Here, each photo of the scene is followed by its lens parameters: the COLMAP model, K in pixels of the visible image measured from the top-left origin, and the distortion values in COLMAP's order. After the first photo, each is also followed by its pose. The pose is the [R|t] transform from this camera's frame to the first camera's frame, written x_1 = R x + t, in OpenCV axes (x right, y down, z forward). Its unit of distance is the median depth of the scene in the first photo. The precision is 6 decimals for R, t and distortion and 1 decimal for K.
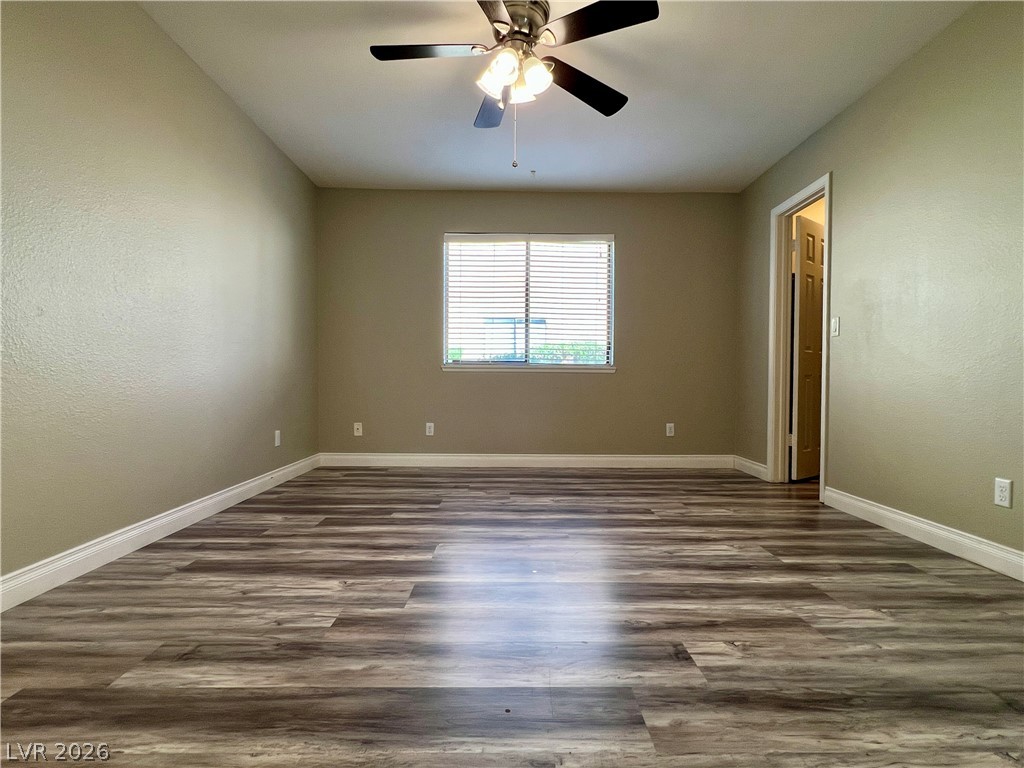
lens RADIAL K [[517.6, 0, 516.5], [0, 517.6, 385.8], [0, 0, 1]] dist [0.001785, 0.000559]
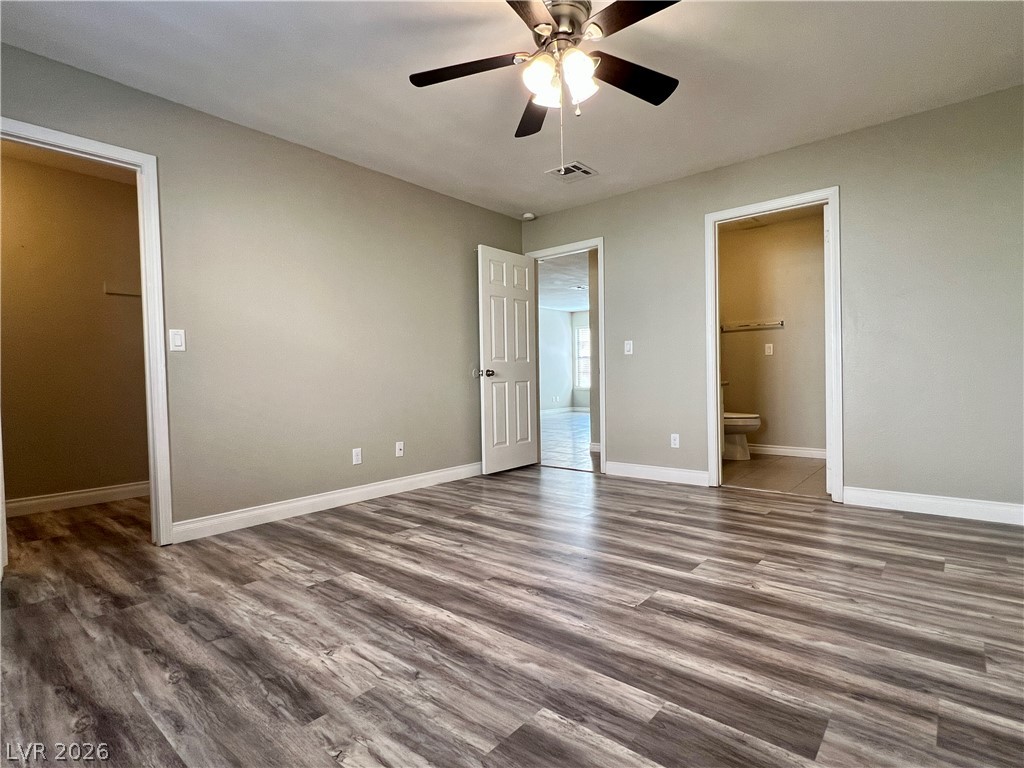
lens RADIAL K [[517.6, 0, 516.5], [0, 517.6, 385.8], [0, 0, 1]] dist [0.001785, 0.000559]
pose [[-0.748638, -0.005933, 0.662952, -0.575948], [0.022422, 0.999161, 0.034261, -0.073092], [-0.662600, 0.040514, -0.747877, 1.807450]]
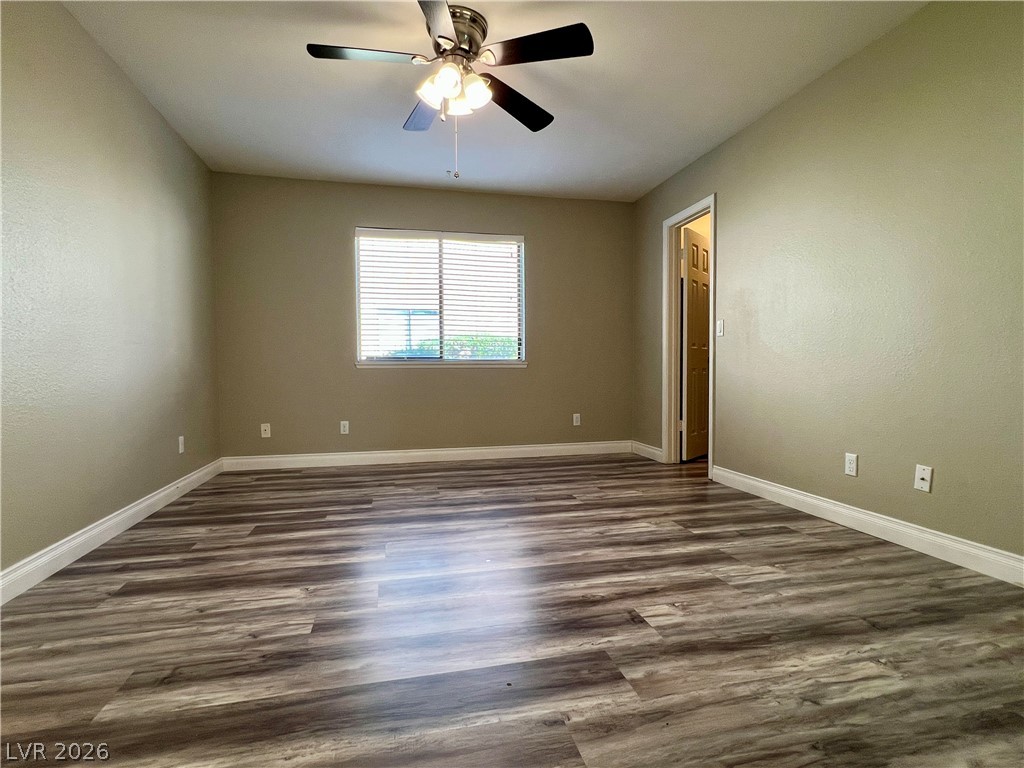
lens RADIAL K [[516.5, 0, 513.4], [0, 516.5, 385.4], [0, 0, 1]] dist [0.002059, 0.000562]
pose [[0.976545, -0.020323, 0.214354, -0.125354], [0.015739, 0.999610, 0.023070, -0.027549], [-0.214739, -0.019155, 0.976484, -0.049240]]
